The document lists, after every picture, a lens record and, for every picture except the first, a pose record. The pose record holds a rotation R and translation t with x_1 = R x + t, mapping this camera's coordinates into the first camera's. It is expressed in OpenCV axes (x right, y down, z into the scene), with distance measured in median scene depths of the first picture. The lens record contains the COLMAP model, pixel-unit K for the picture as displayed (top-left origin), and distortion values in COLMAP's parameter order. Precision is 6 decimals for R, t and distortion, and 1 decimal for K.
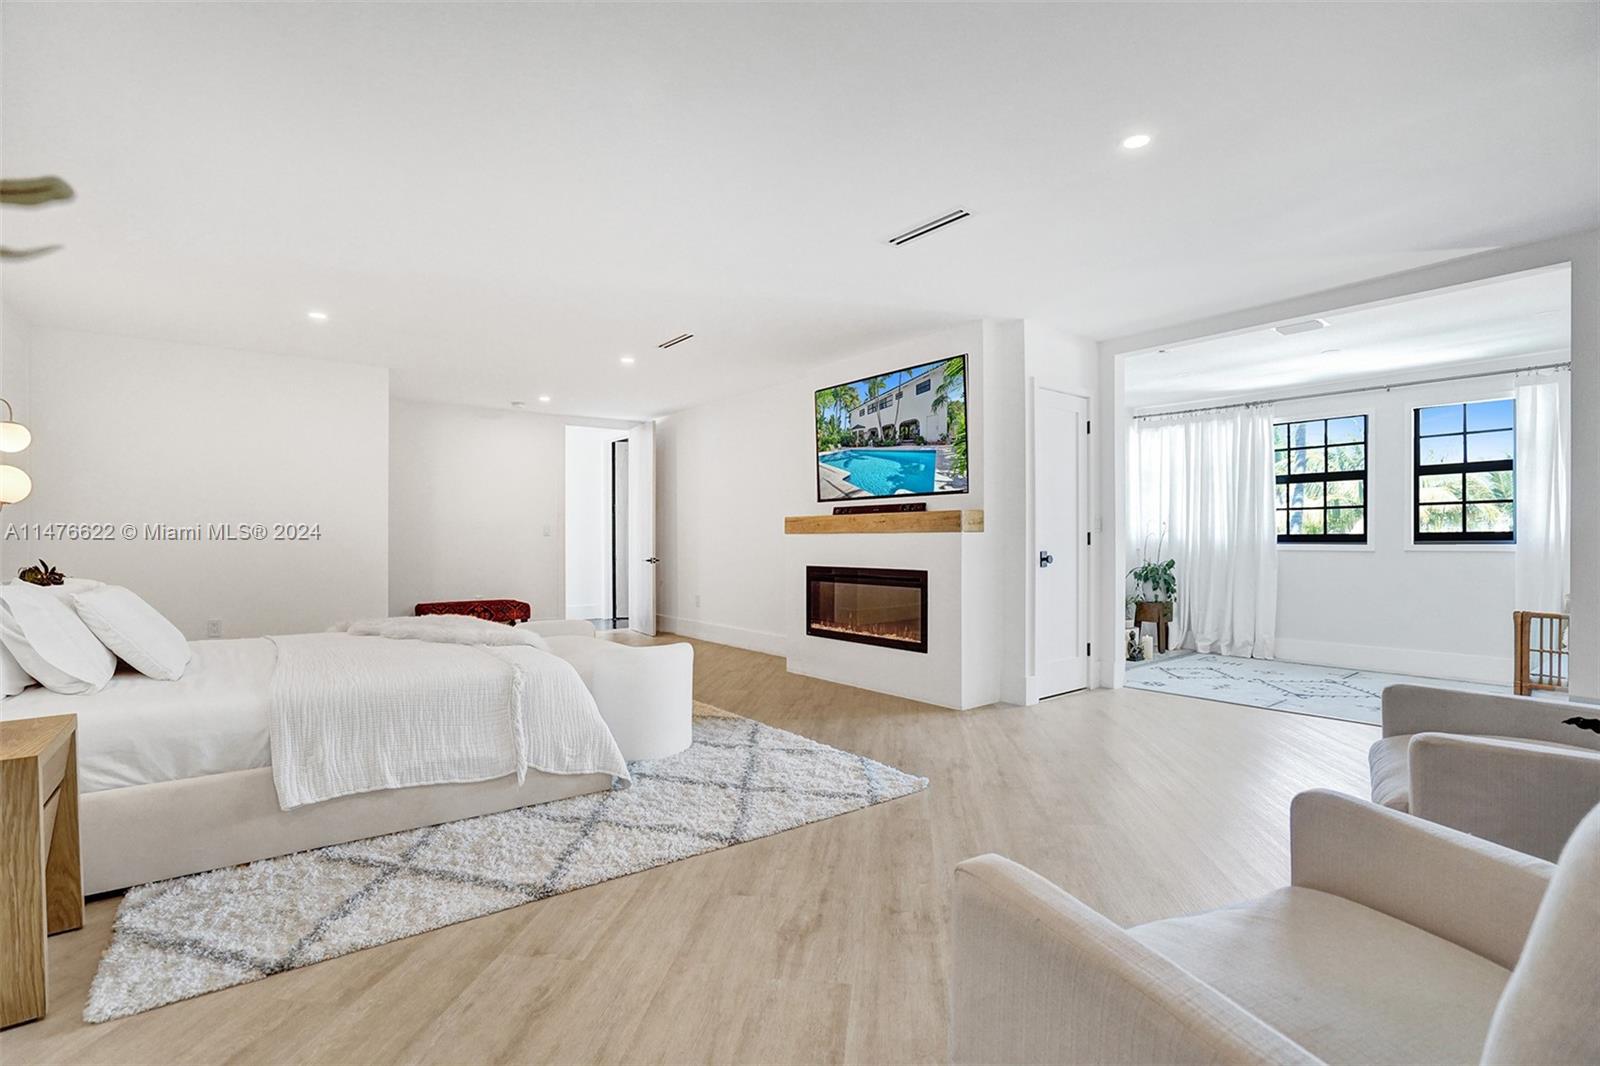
lens RADIAL K [[735.6, 0, 799.6], [0, 735.6, 565.2], [0, 0, 1]] dist [-0.048311, 0.000117]
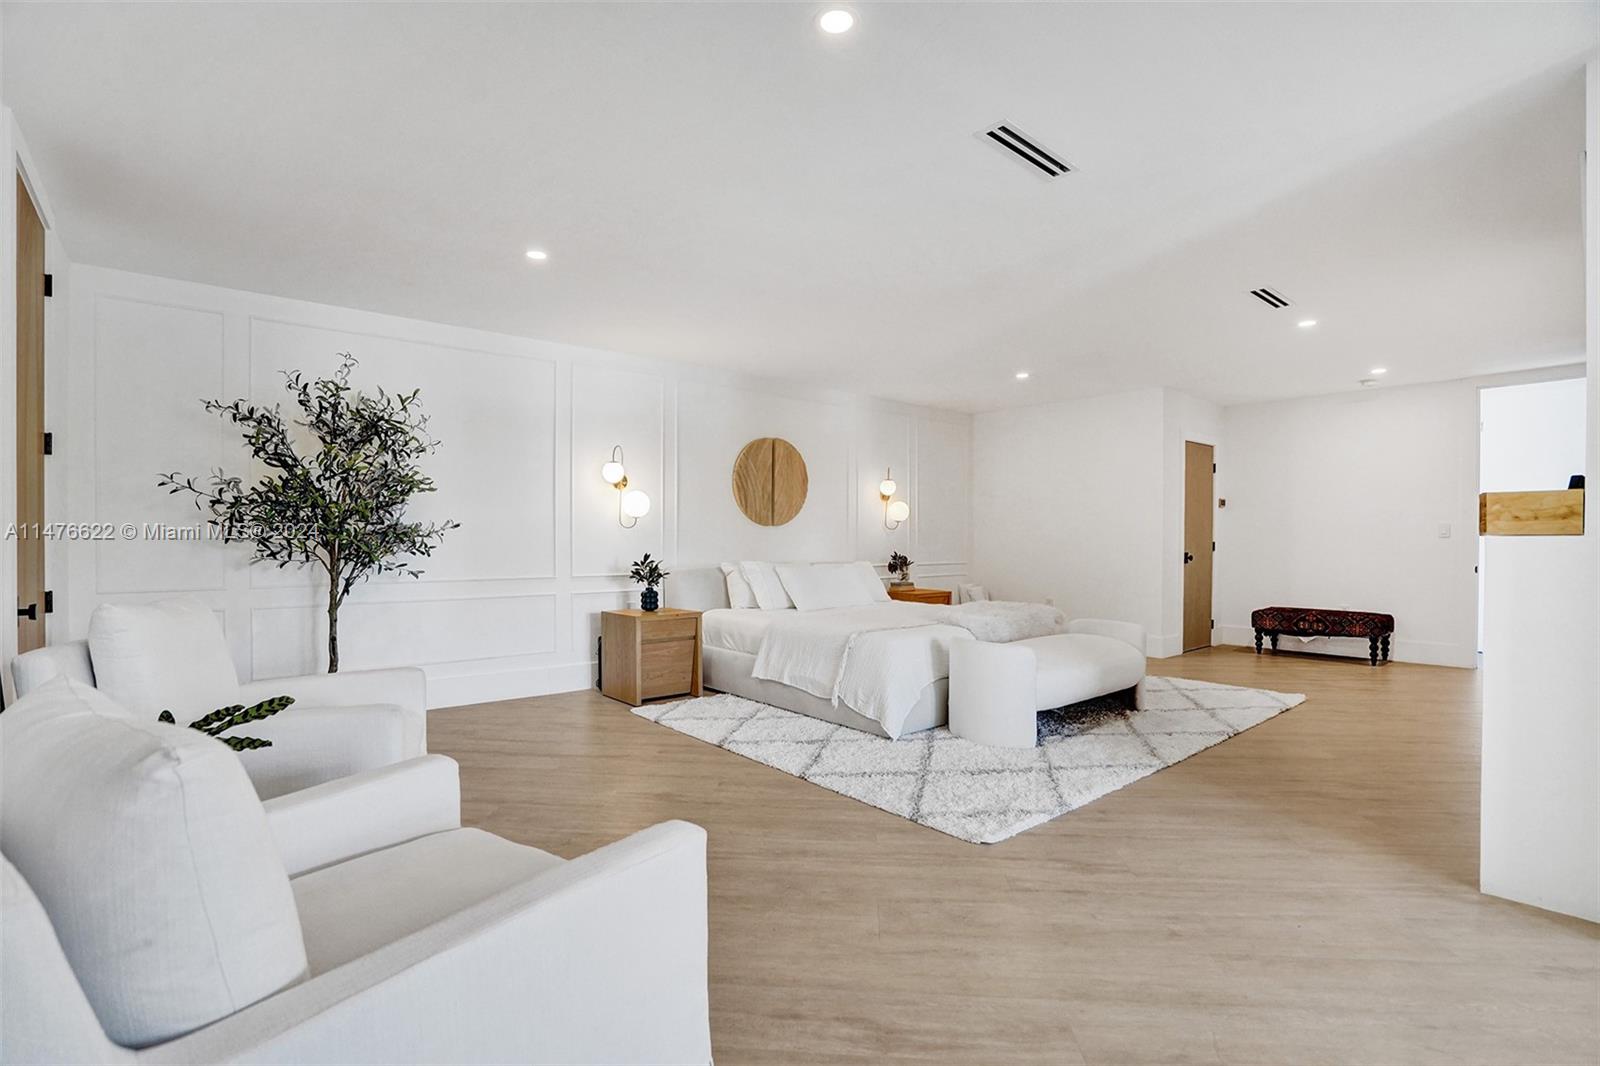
lens RADIAL K [[753.1, 0, 806.0], [0, 753.1, 548.0], [0, 0, 1]] dist [-0.055666, 0.019121]
pose [[0.033902, 0.011639, -0.999357, 0.617495], [-0.024634, 0.999638, 0.010807, -0.023035], [0.999122, 0.024251, 0.034177, 0.468482]]
